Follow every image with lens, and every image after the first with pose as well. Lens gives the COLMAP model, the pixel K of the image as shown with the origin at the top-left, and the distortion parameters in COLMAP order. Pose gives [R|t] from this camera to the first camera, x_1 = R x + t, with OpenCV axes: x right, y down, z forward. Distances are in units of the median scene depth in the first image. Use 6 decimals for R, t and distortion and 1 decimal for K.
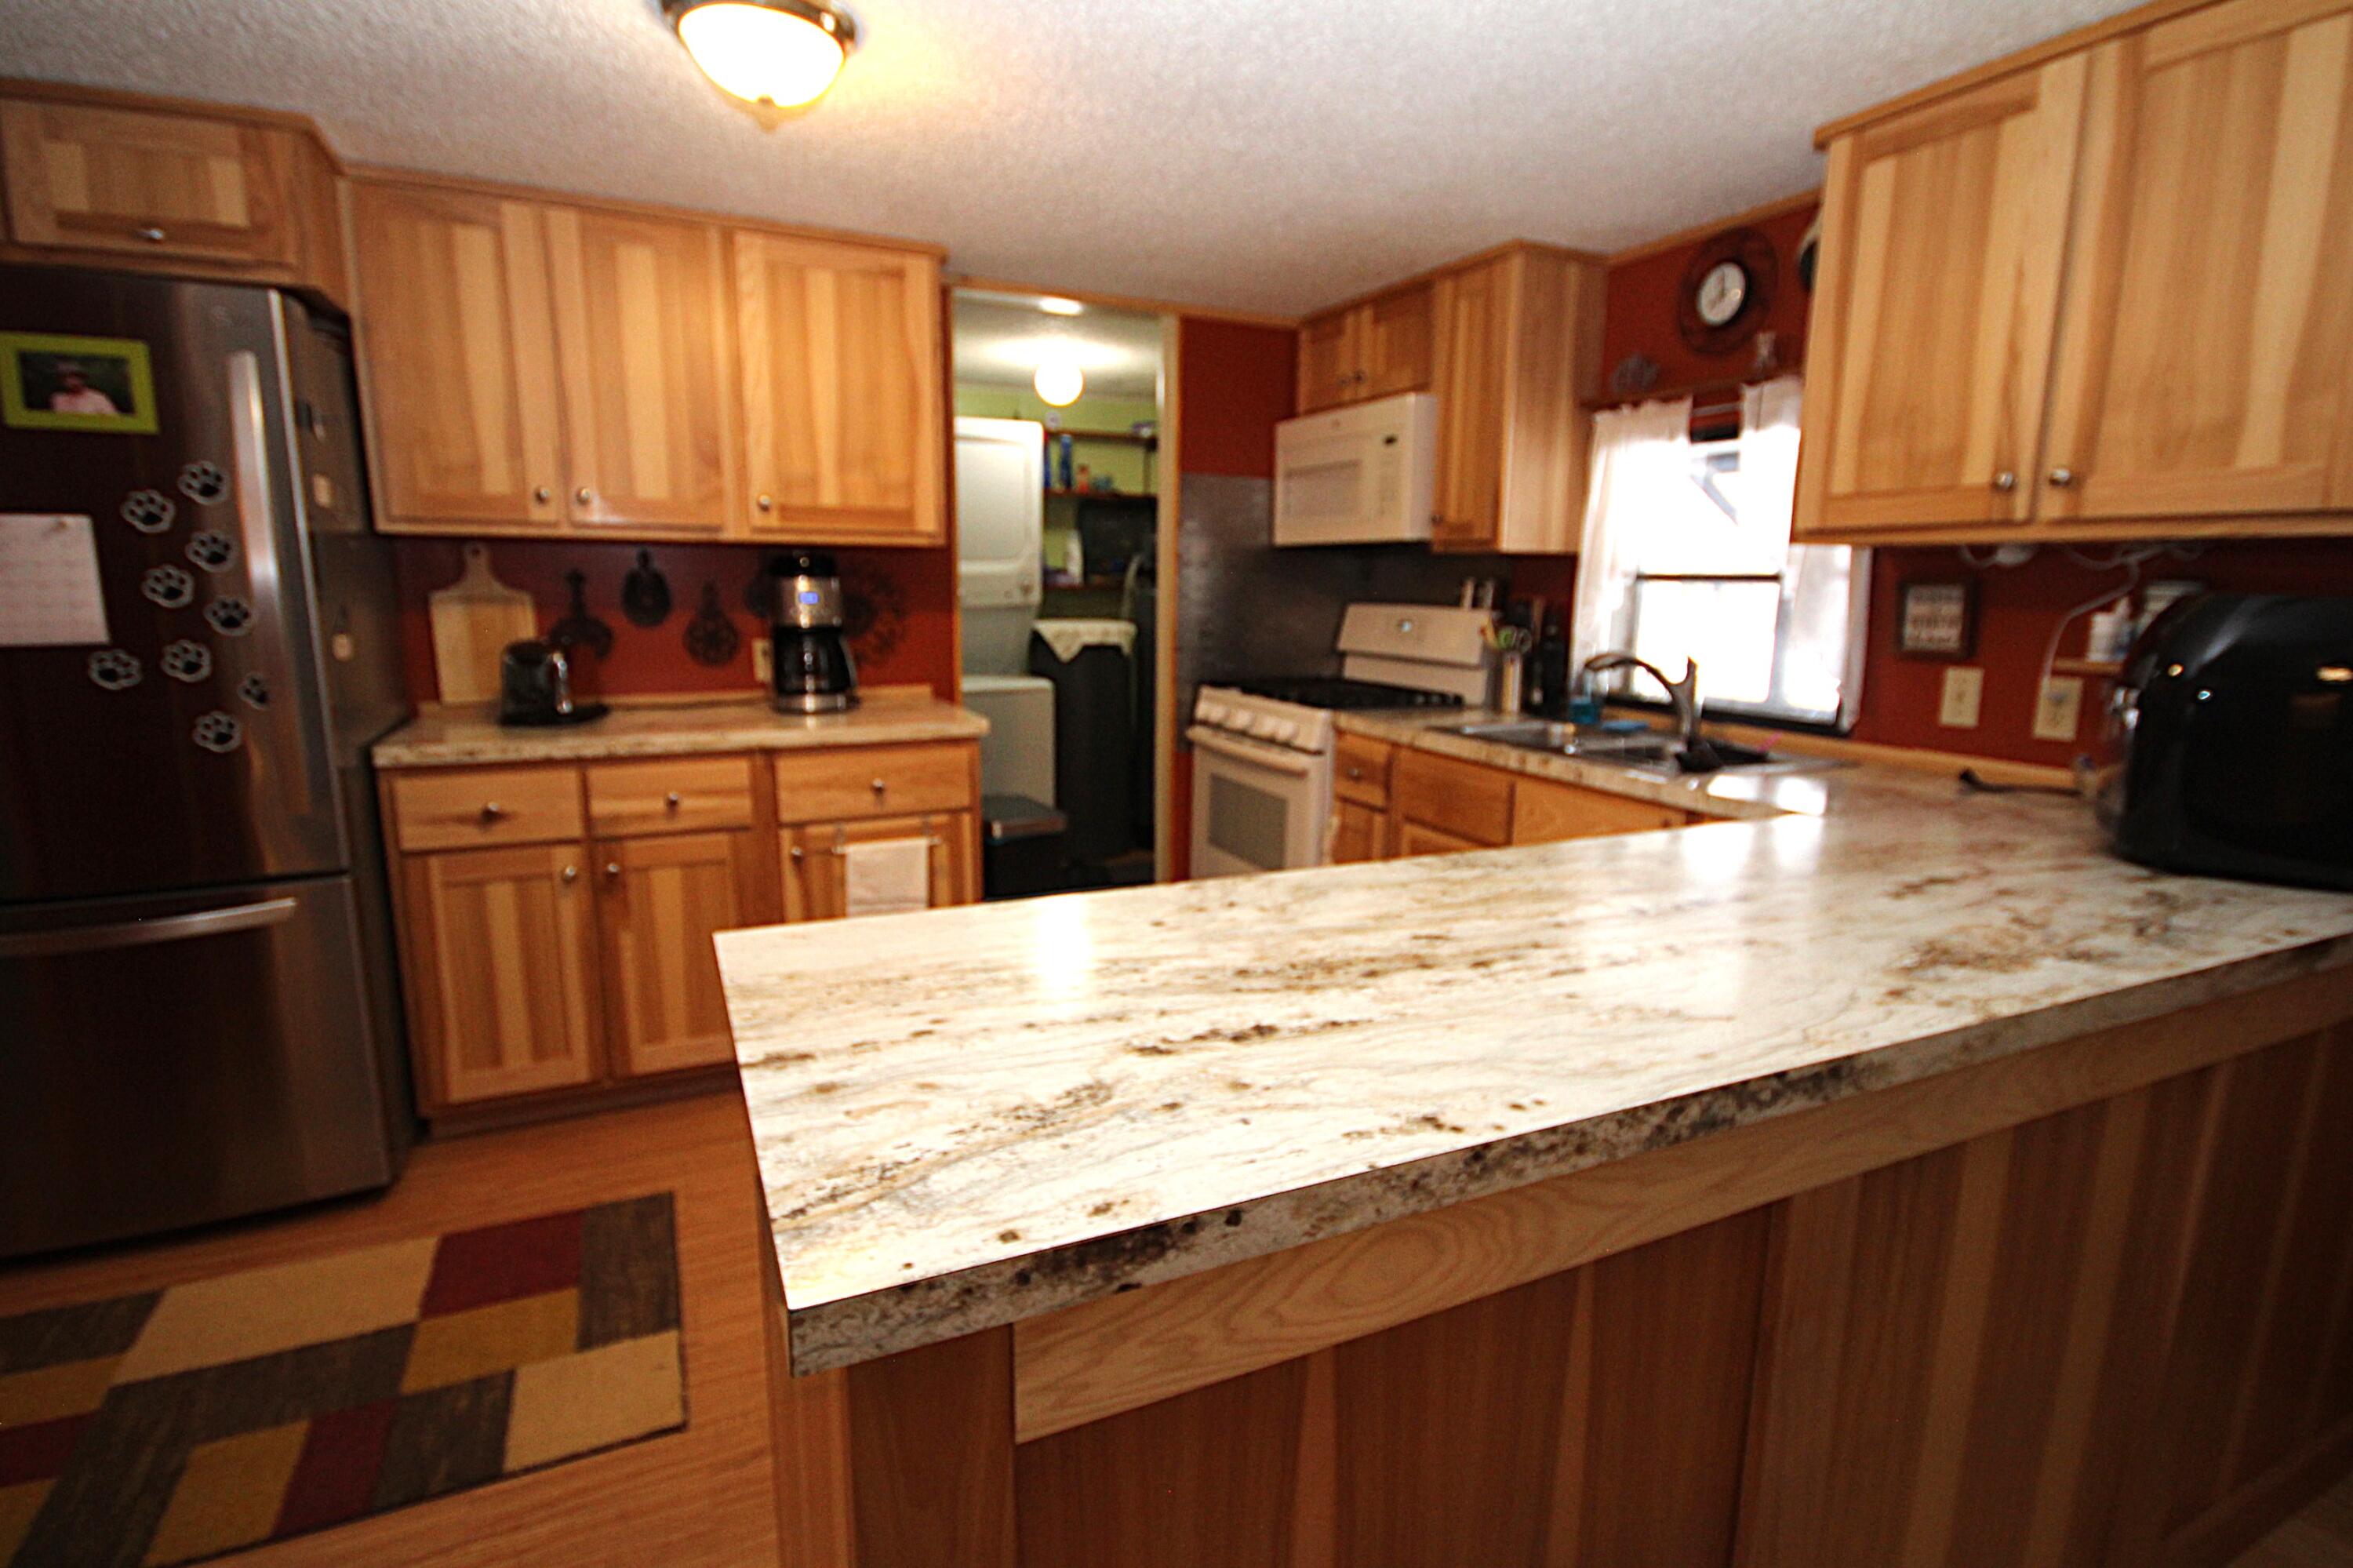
lens RADIAL K [[1144.5, 0, 1190.0], [0, 1144.5, 795.2], [0, 0, 1]] dist [0.016971, -0.017840]
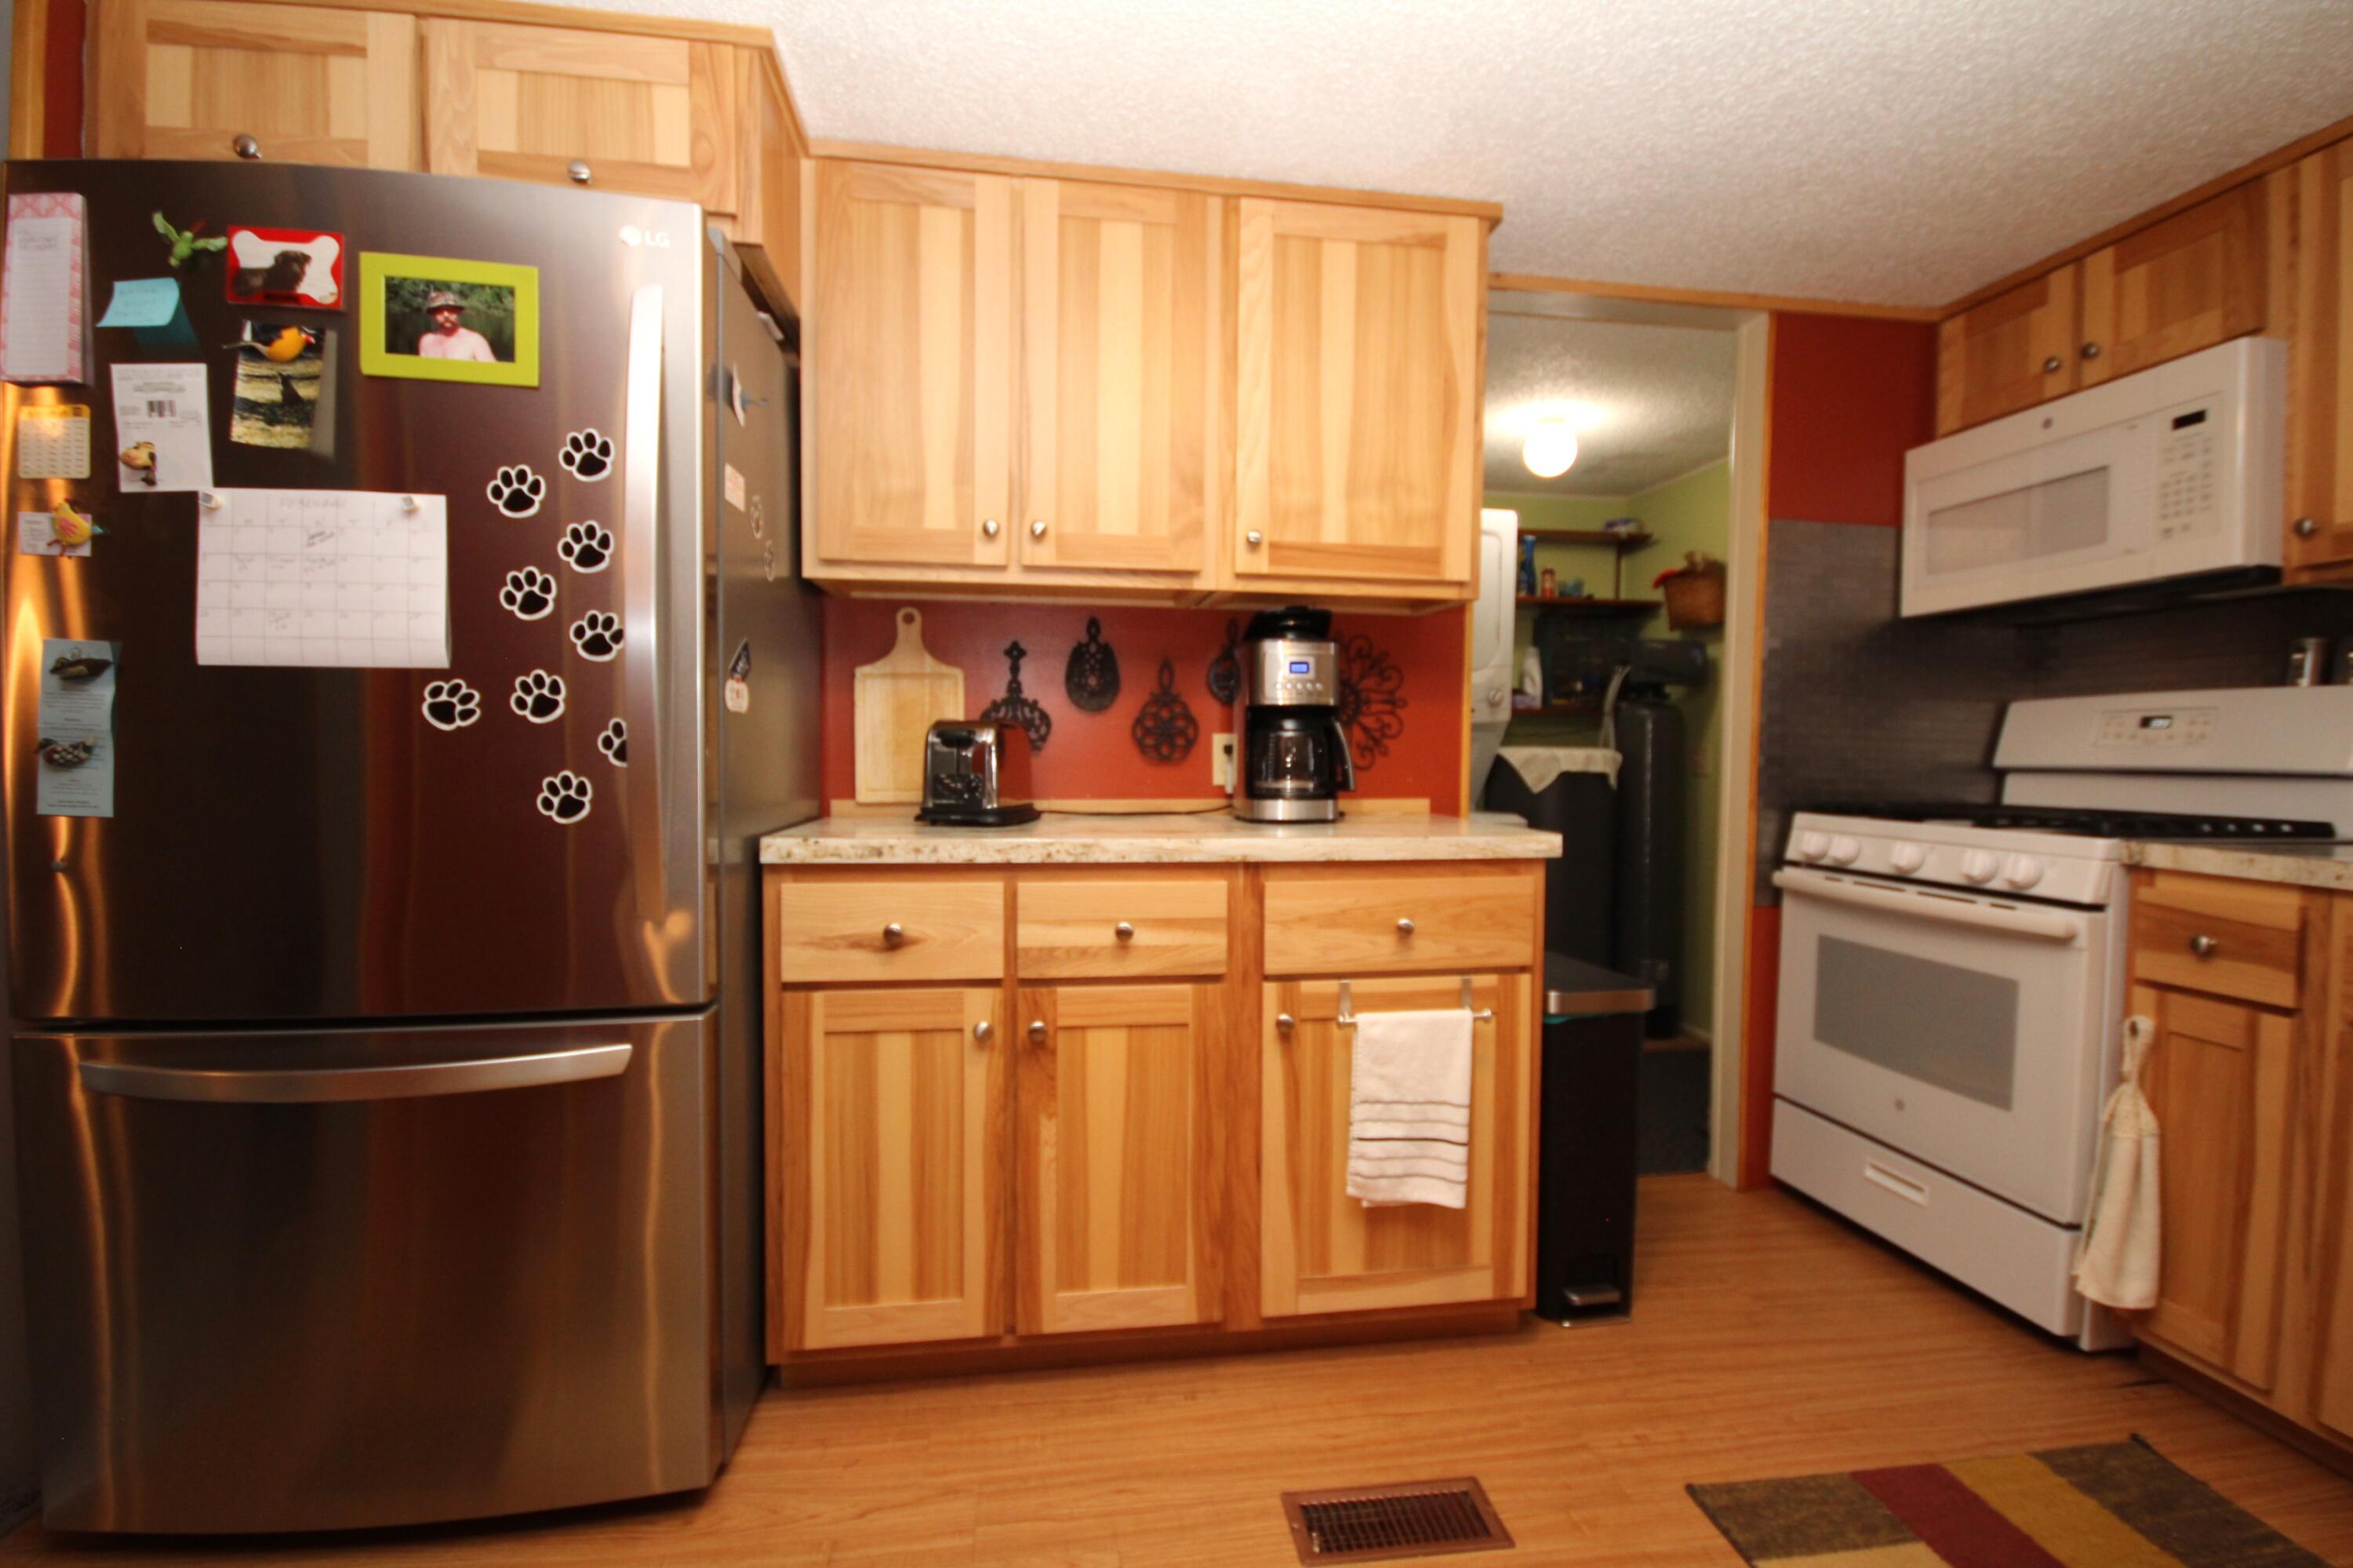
lens RADIAL K [[1099.6, 0, 1191.8], [0, 1099.6, 789.8], [0, 0, 1]] dist [0.003015, -0.008754]
pose [[0.956363, 0.007847, -0.292075, -0.204507], [-0.053104, 0.987658, -0.147349, 0.014971], [0.287314, 0.156430, 0.944976, 0.346286]]
